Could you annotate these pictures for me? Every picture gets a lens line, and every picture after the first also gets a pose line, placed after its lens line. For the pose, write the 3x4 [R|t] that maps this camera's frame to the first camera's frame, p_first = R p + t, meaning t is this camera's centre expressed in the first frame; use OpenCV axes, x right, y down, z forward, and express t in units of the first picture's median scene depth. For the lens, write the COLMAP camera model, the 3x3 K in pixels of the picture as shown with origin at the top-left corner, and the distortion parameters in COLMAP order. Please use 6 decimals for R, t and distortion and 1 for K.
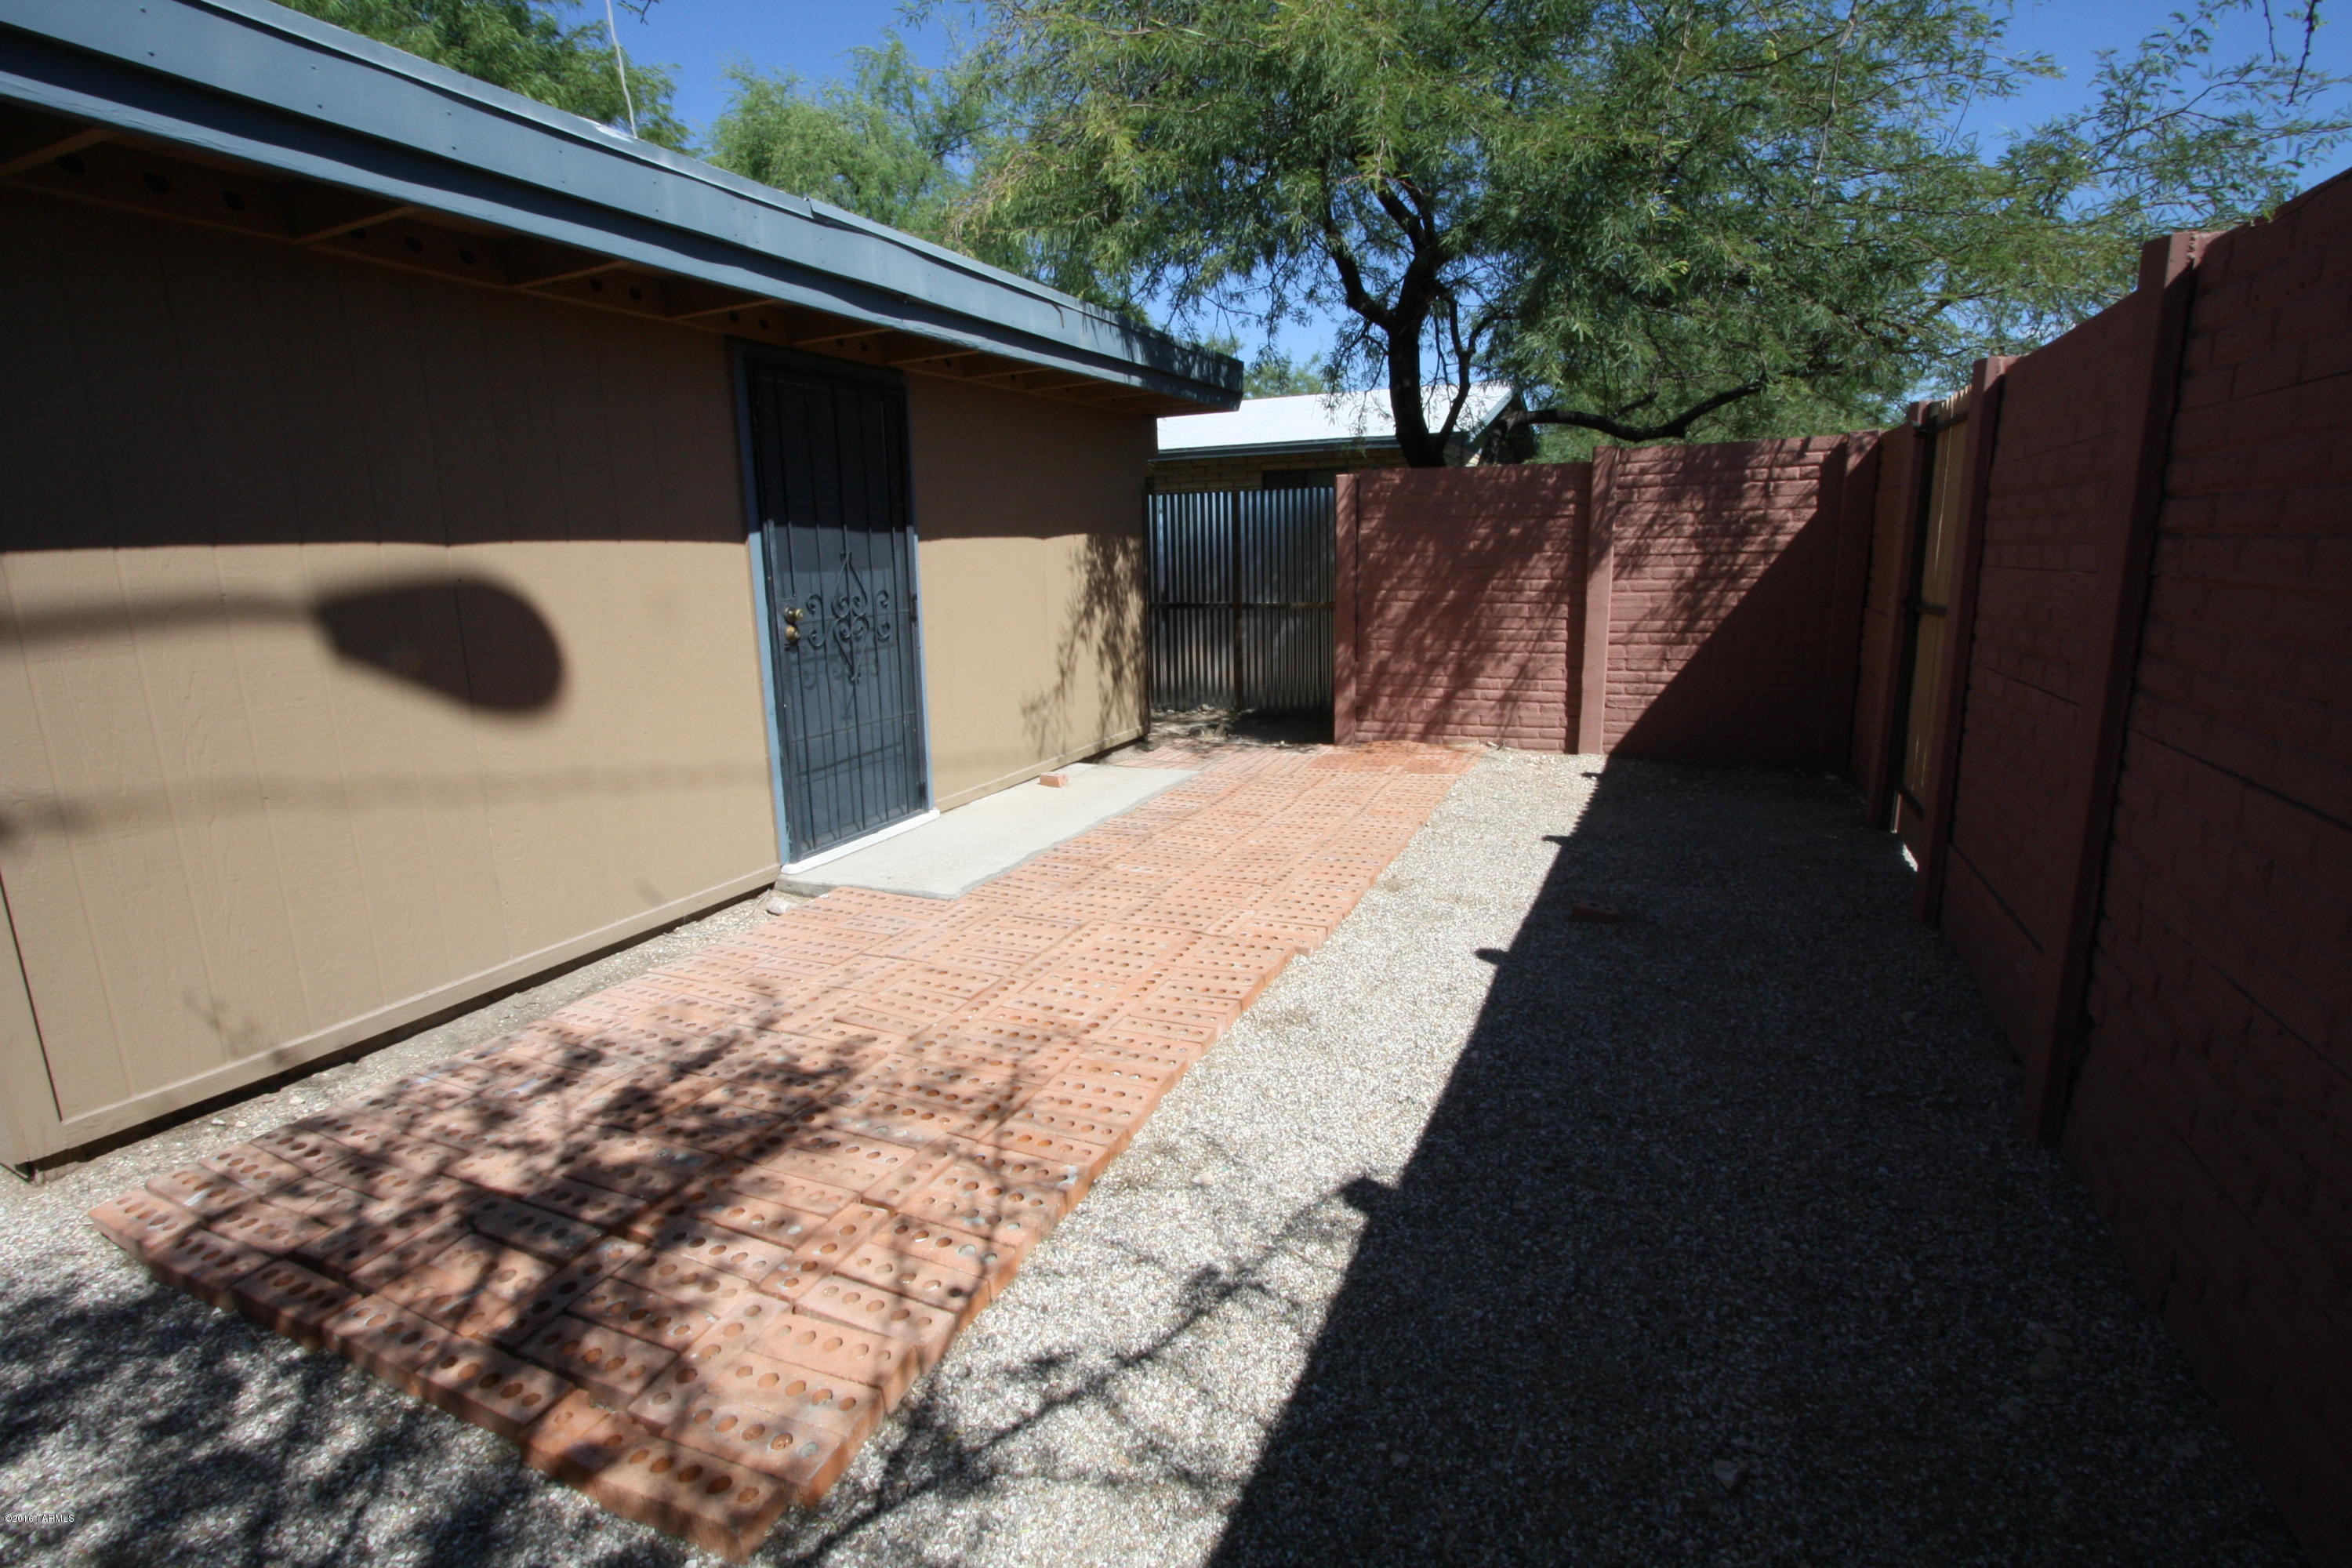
lens RADIAL K [[1094.0, 0, 1175.1], [0, 1094.0, 777.8], [0, 0, 1]] dist [-0.014657, 0.000064]
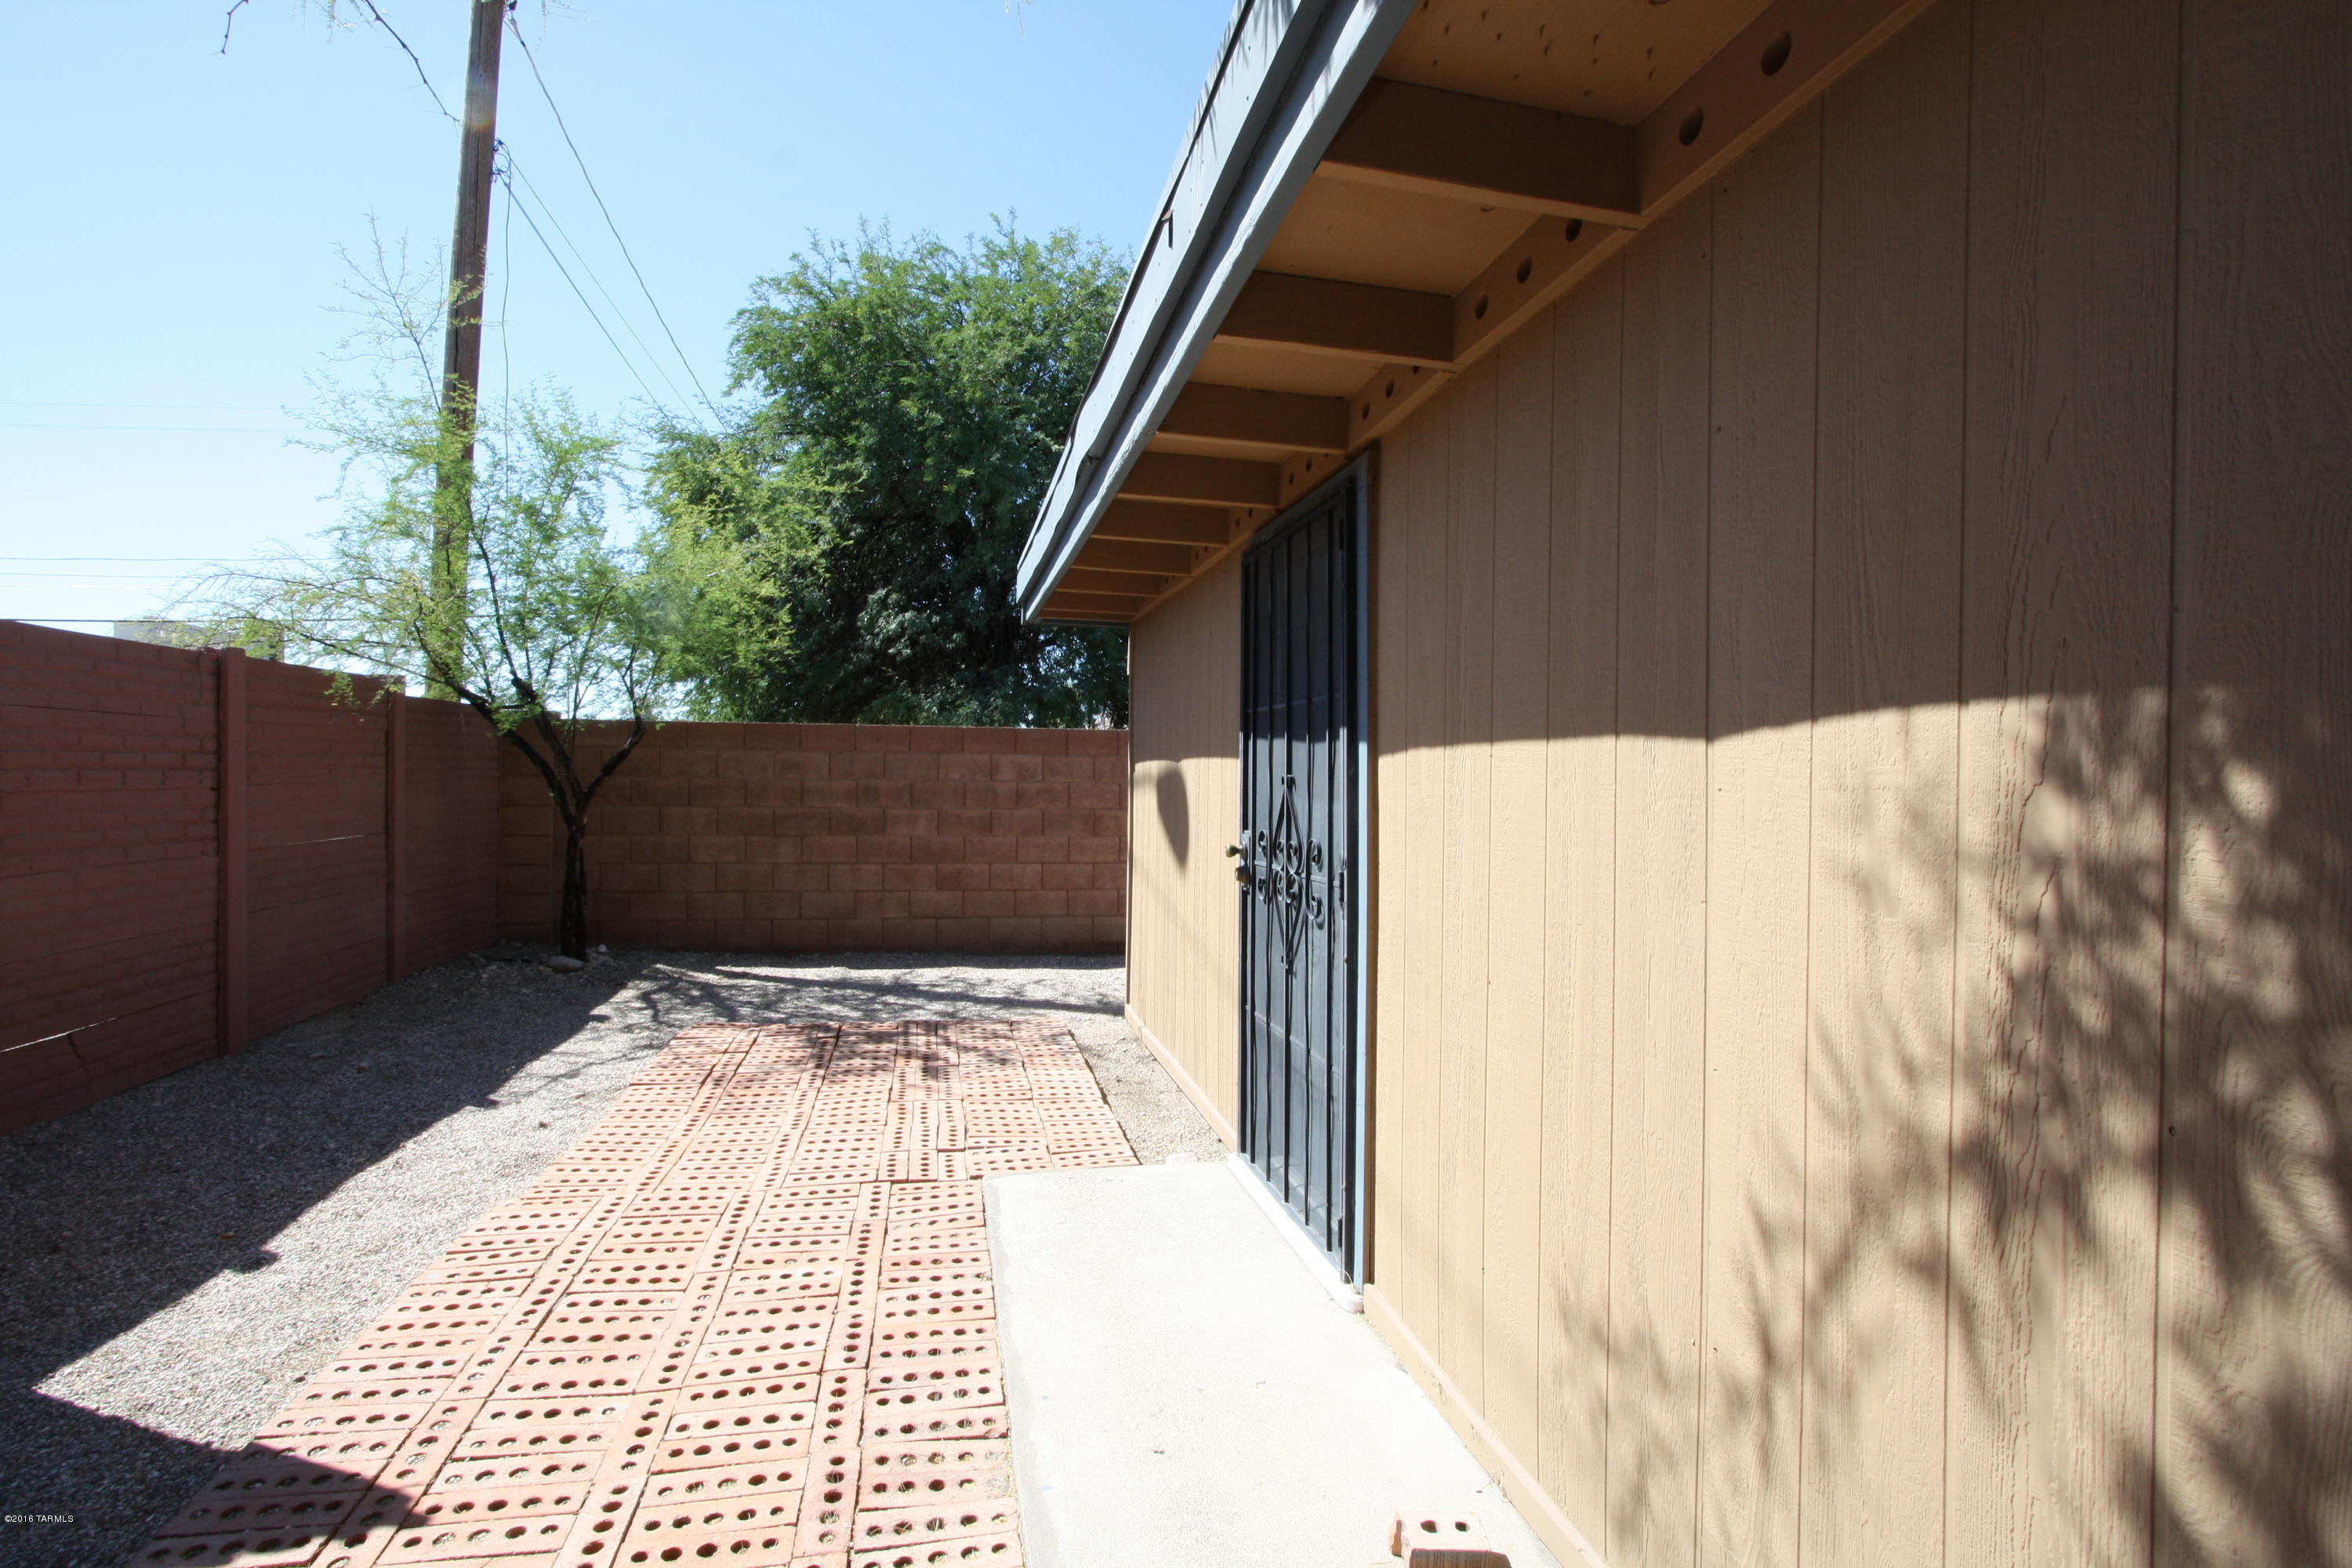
lens RADIAL K [[1094.0, 0, 1175.1], [0, 1094.0, 777.8], [0, 0, 1]] dist [-0.014657, 0.000064]
pose [[-0.805164, 0.018224, -0.592772, 0.173400], [-0.108878, 0.977996, 0.177957, -0.358371], [0.582971, 0.207825, -0.785464, 1.687051]]
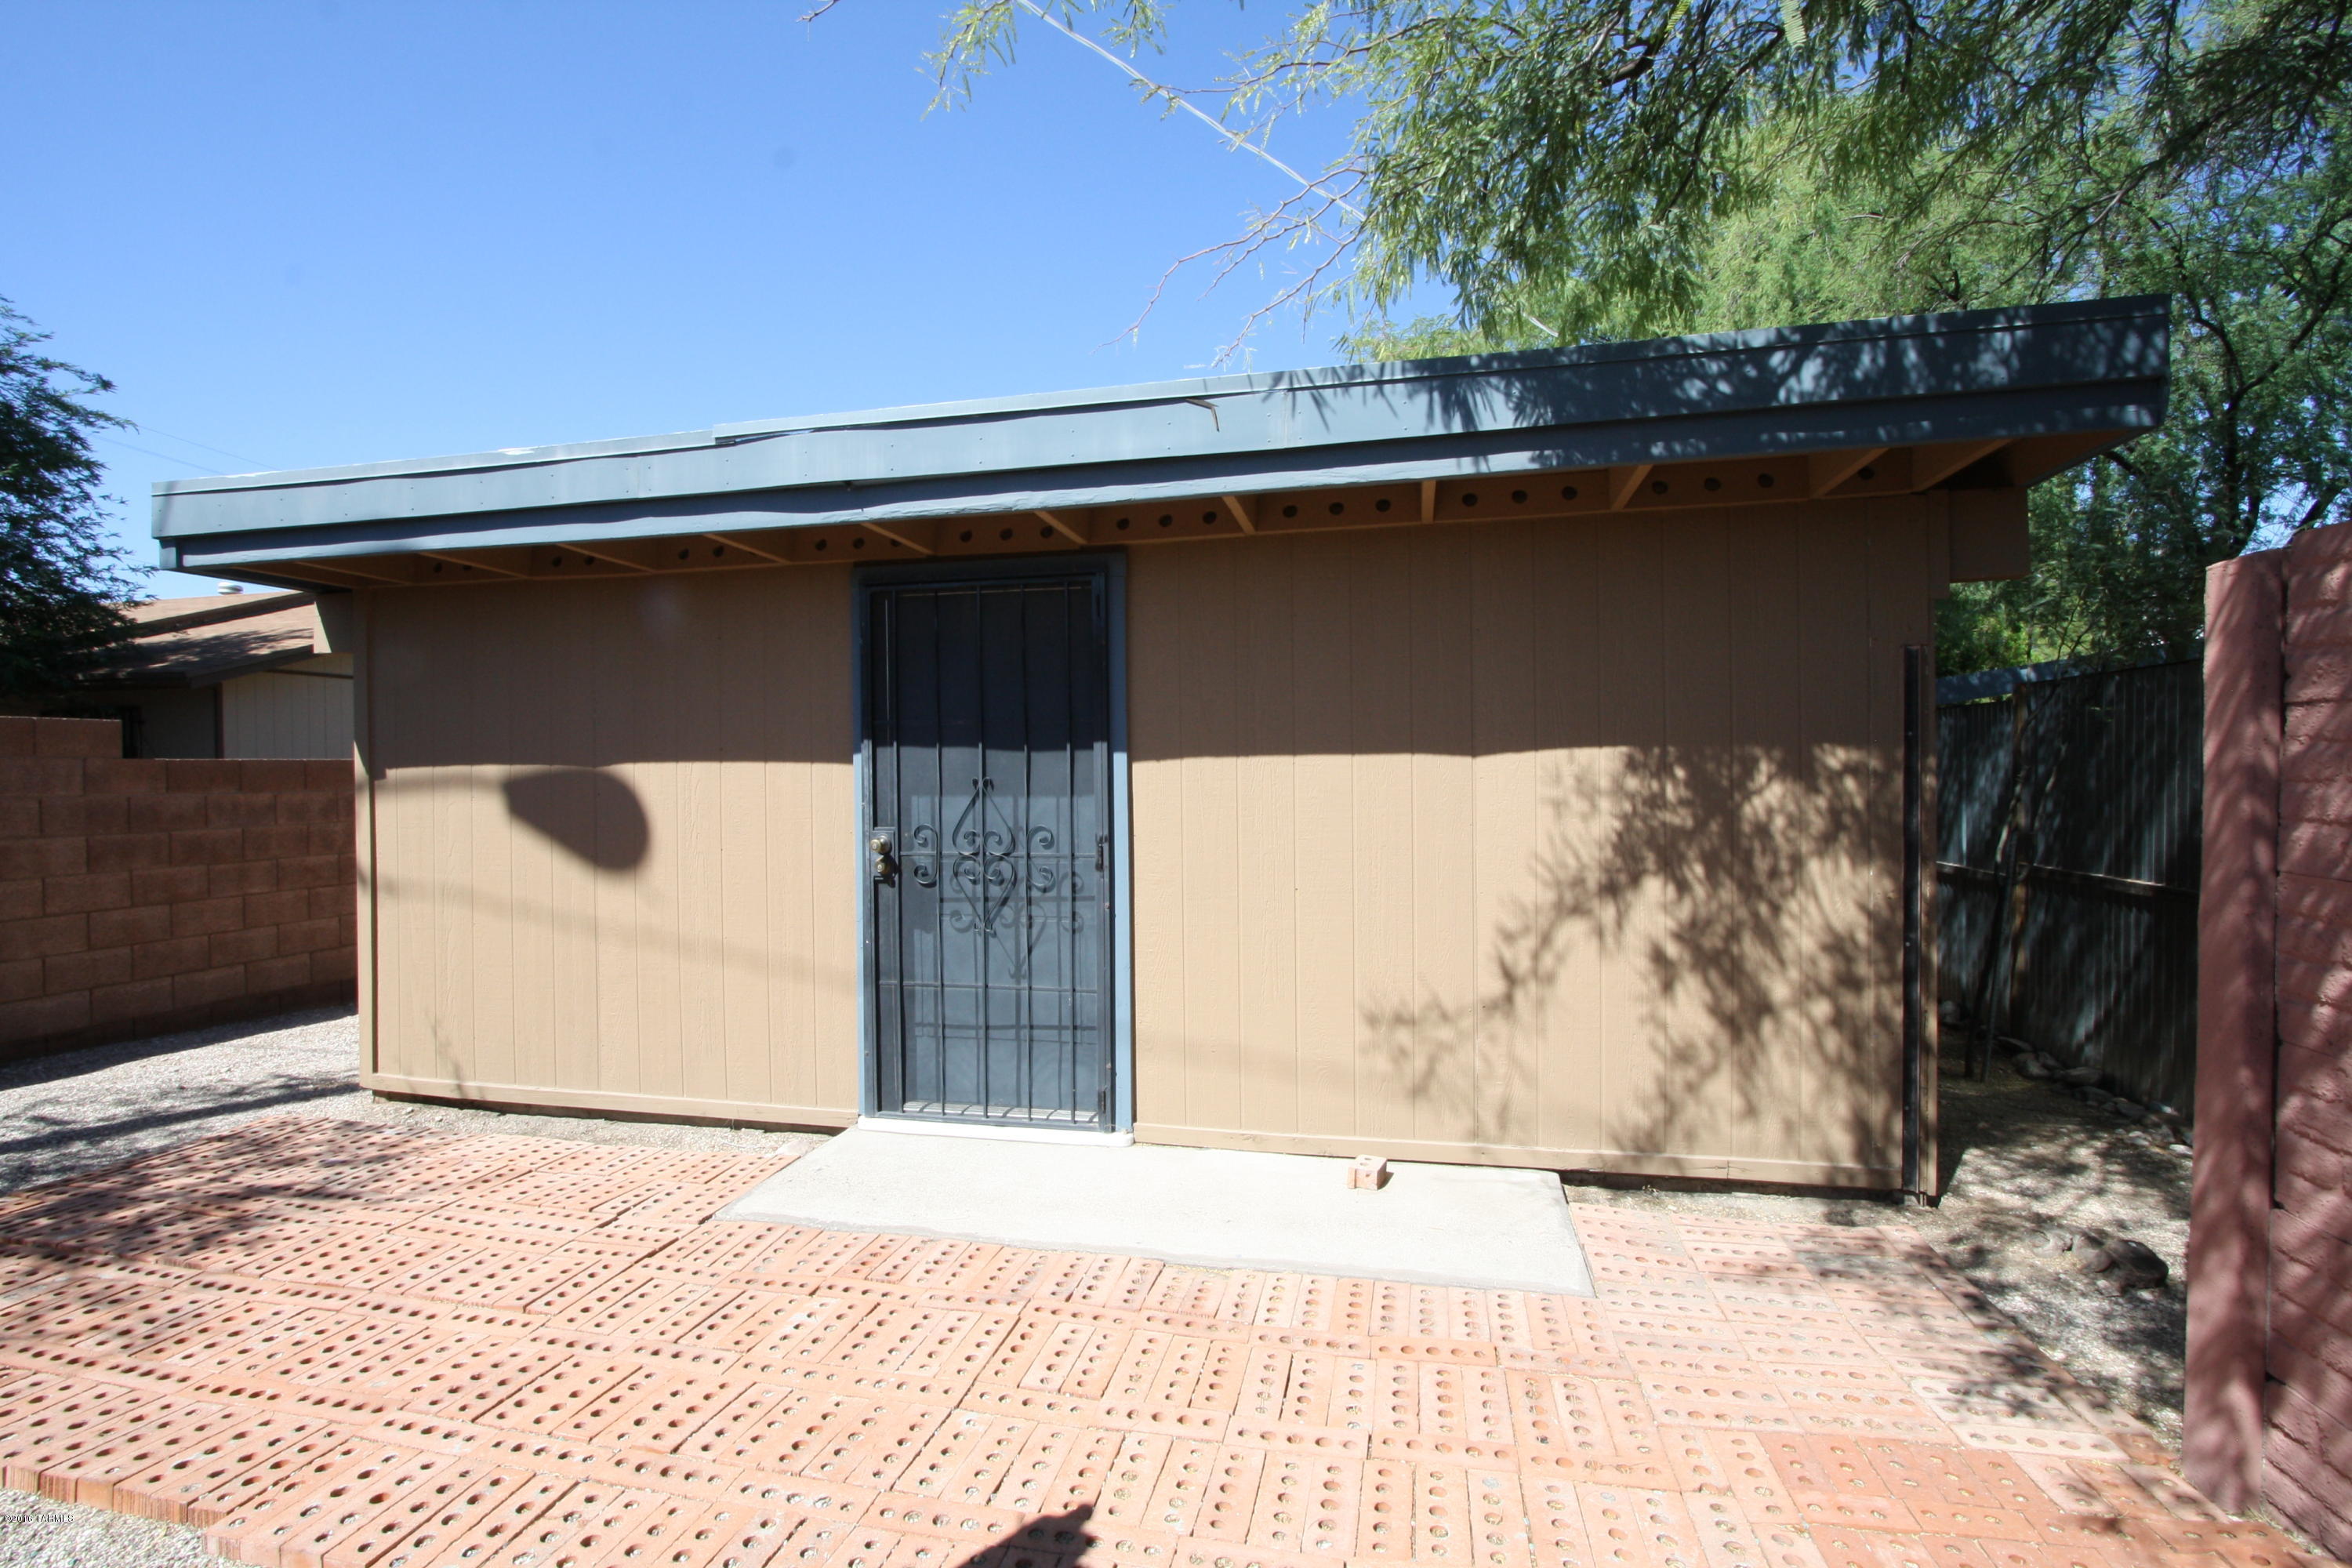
lens RADIAL K [[1124.1, 0, 1173.2], [0, 1124.1, 755.0], [0, 0, 1]] dist [-0.086073, 0.028365]
pose [[0.217930, 0.020424, -0.975751, 0.635257], [-0.190193, 0.981502, -0.021935, -0.261677], [0.957253, 0.190361, 0.217783, 1.079873]]
